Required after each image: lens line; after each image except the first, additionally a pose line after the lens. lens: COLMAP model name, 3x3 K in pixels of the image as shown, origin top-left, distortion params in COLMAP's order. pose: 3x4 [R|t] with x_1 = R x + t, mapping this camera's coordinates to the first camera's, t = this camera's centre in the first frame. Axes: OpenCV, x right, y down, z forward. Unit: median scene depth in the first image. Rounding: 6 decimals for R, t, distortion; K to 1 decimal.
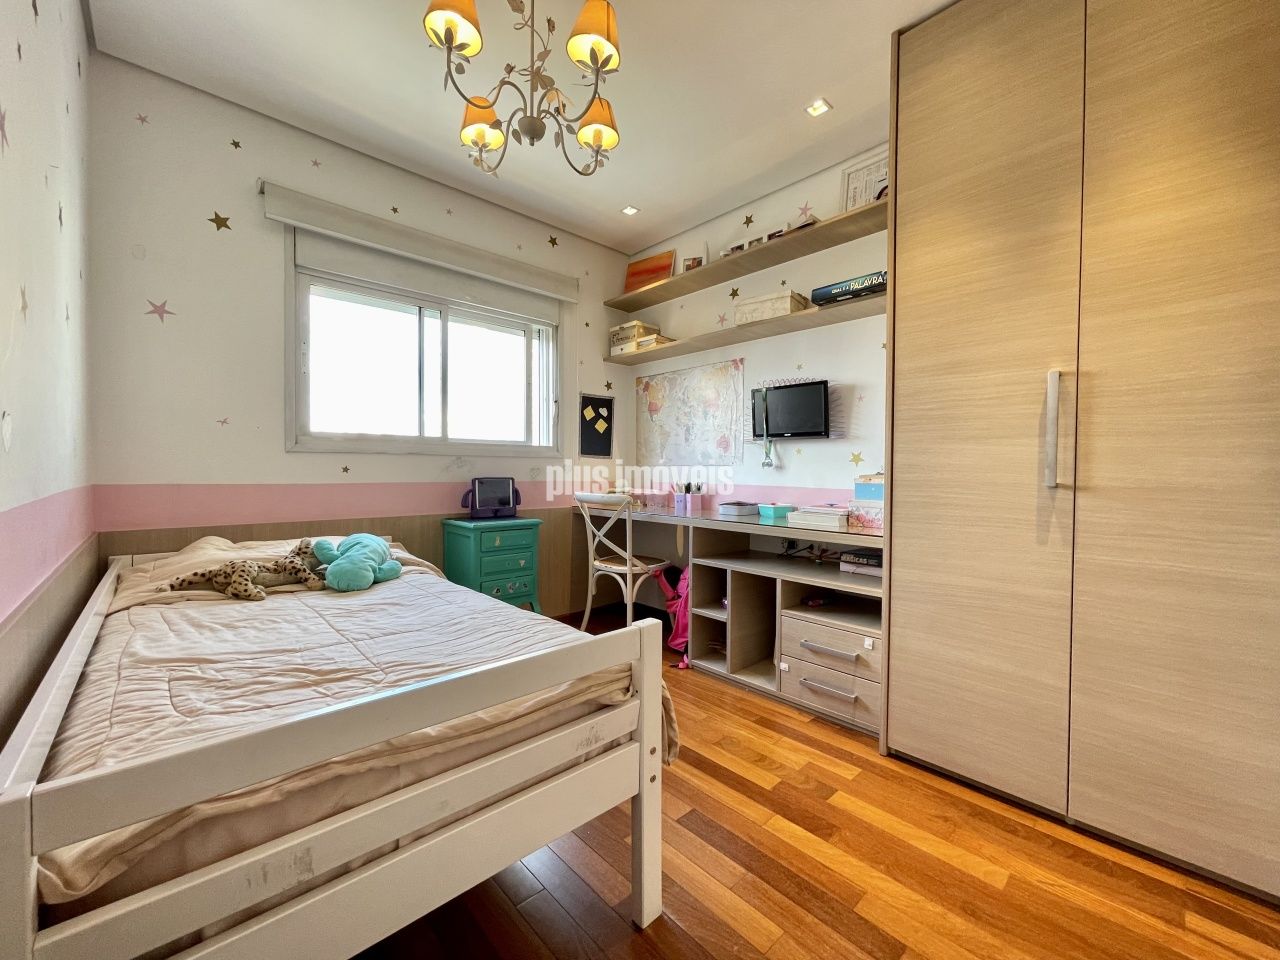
lens RADIAL K [[517.7, 0, 640.0], [0, 517.7, 480.0], [0, 0, 1]] dist [0.001148, 0.000247]
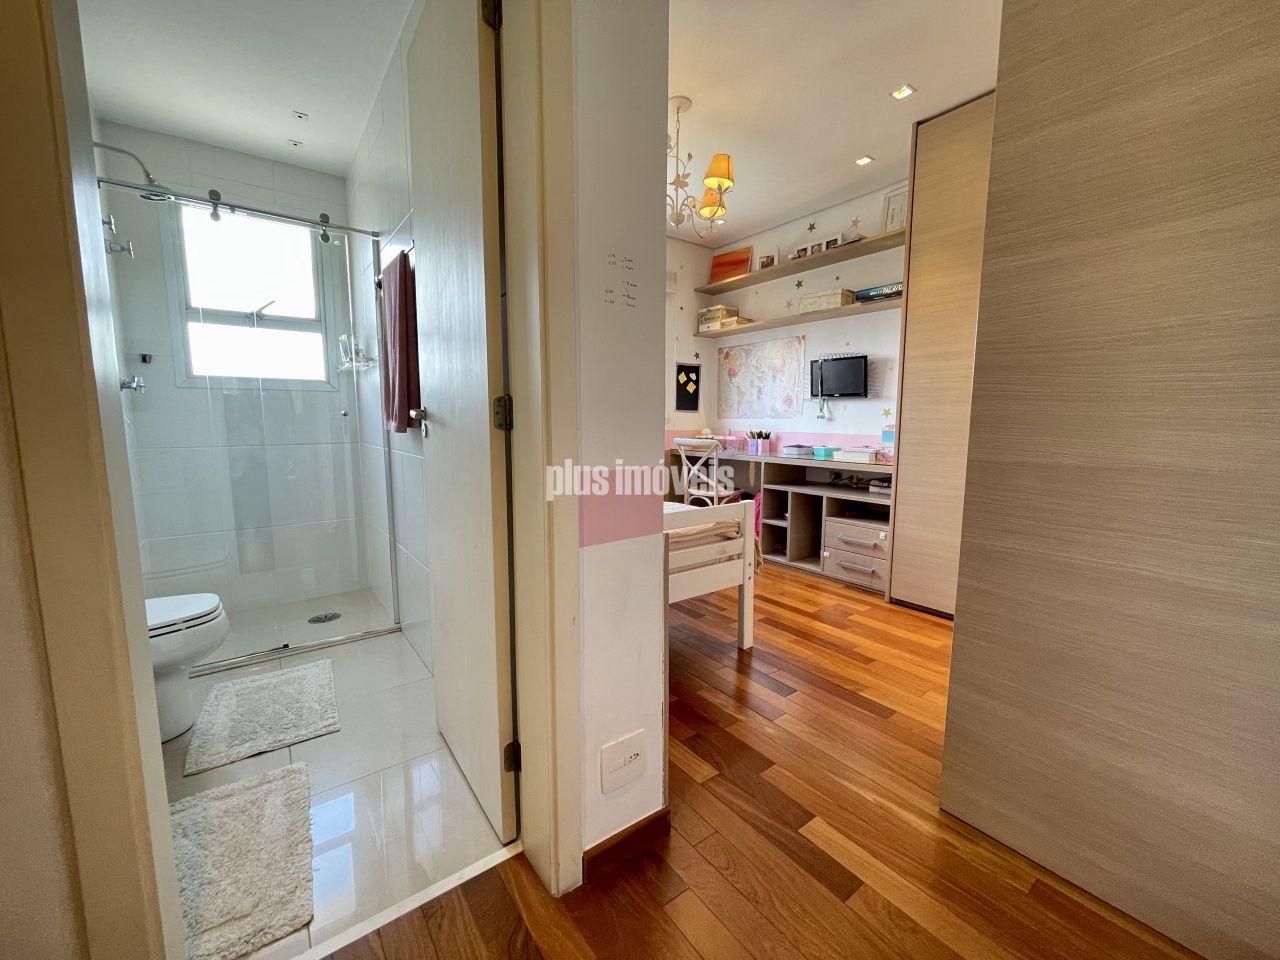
lens RADIAL K [[517.7, 0, 640.0], [0, 517.7, 480.0], [0, 0, 1]] dist [0.001148, 0.000247]
pose [[0.993840, 0.007434, -0.110575, -0.076988], [0.003281, 0.995337, 0.096404, 0.001507], [0.110776, -0.096173, 0.989181, -0.430430]]
